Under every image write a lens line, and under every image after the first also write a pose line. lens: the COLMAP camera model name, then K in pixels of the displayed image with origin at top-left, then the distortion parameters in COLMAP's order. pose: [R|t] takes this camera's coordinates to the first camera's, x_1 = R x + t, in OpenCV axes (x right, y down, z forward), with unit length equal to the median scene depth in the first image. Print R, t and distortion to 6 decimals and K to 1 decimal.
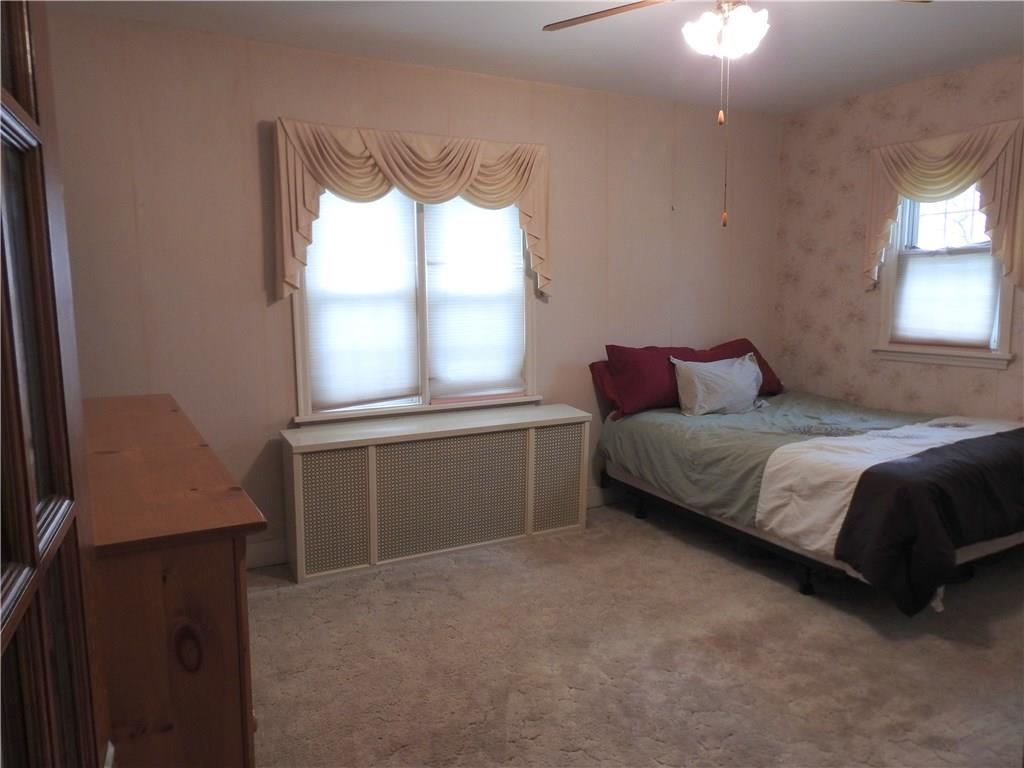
lens RADIAL K [[731.4, 0, 512.0], [0, 731.4, 384.0], [0, 0, 1]] dist [-0.001022, 0.002043]
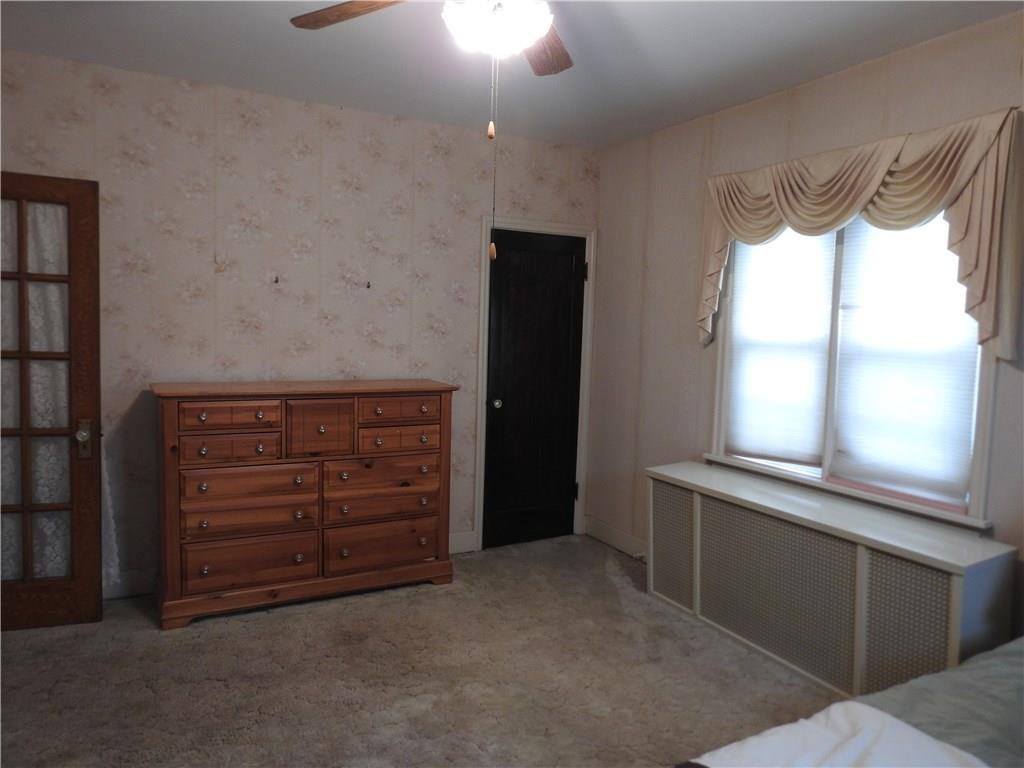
lens RADIAL K [[731.4, 0, 512.0], [0, 731.4, 384.0], [0, 0, 1]] dist [-0.001022, 0.002043]
pose [[-0.012473, 0.095542, -0.995347, 0.700145], [-0.152946, 0.983529, 0.096324, -0.104357], [0.988156, 0.153435, 0.002345, 0.656826]]
